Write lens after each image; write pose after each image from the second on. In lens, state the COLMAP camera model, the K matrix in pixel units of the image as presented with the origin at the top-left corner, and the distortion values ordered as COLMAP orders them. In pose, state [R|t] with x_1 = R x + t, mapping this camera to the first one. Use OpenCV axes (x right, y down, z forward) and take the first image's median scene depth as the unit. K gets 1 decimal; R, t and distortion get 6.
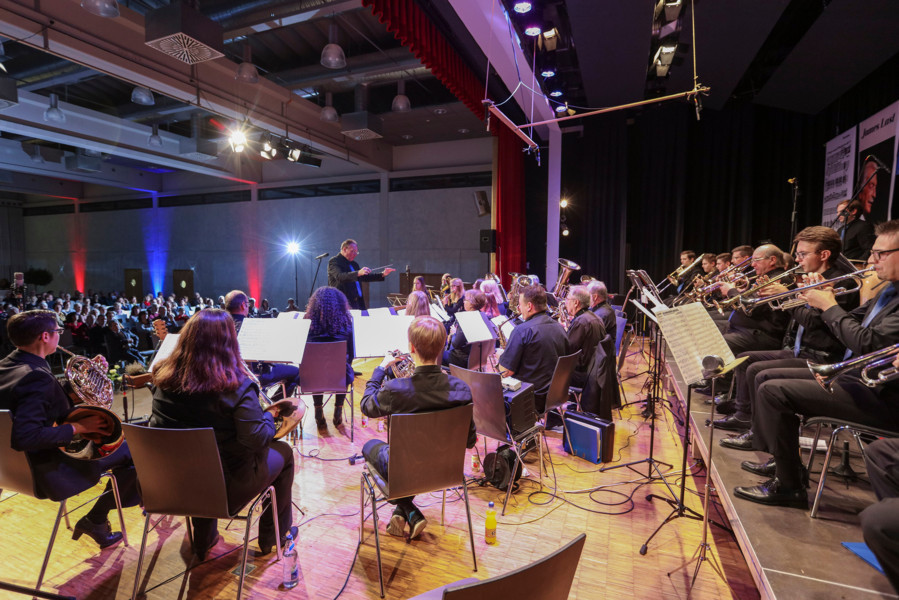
lens RADIAL K [[452.8, 0, 436.8], [0, 452.8, 292.2], [0, 0, 1]] dist [-0.046373, 0.020806]
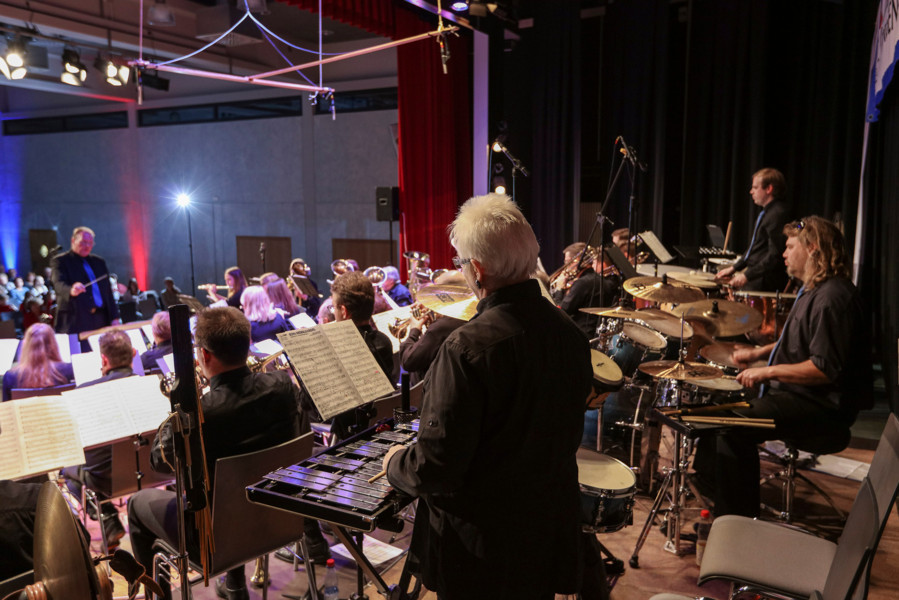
lens RADIAL K [[720.1, 0, 450.2], [0, 720.1, 287.6], [0, 0, 1]] dist [-0.022947, 0.080577]
pose [[0.994801, 0.003057, -0.101789, 0.520144], [0.003281, 0.998068, 0.062045, -0.092675], [0.101782, -0.062057, 0.992869, -0.090699]]
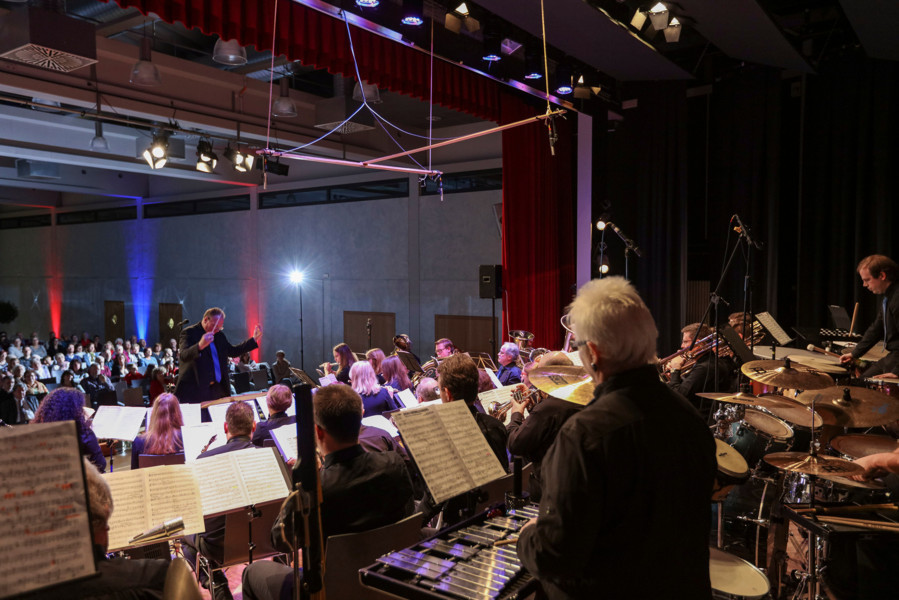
lens RADIAL K [[713.2, 0, 449.5], [0, 713.2, 300.0], [0, 0, 1]] dist [-0.015747, 0.091835]
pose [[0.971036, 0.001554, -0.238930, 0.511706], [-0.008031, 0.999626, -0.026136, -0.095265], [0.238800, 0.027298, 0.970685, -0.087071]]
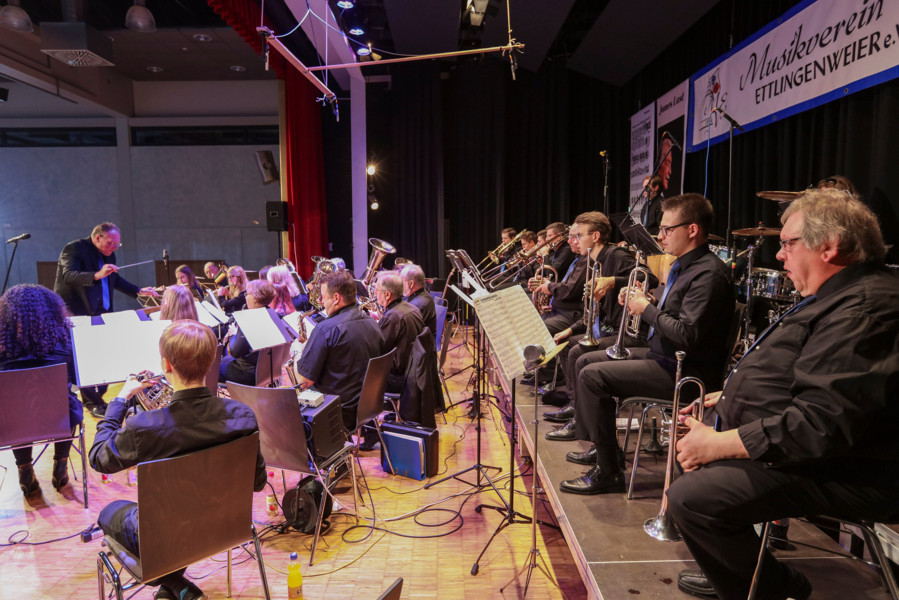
lens RADIAL K [[557.9, 0, 449.5], [0, 557.9, 300.0], [0, 0, 1]] dist [-0.050257, 0.043420]
pose [[0.920641, -0.052286, 0.386892, 0.017138], [0.038256, 0.998304, 0.043880, -0.001228], [-0.388530, -0.025597, 0.921080, 0.018508]]
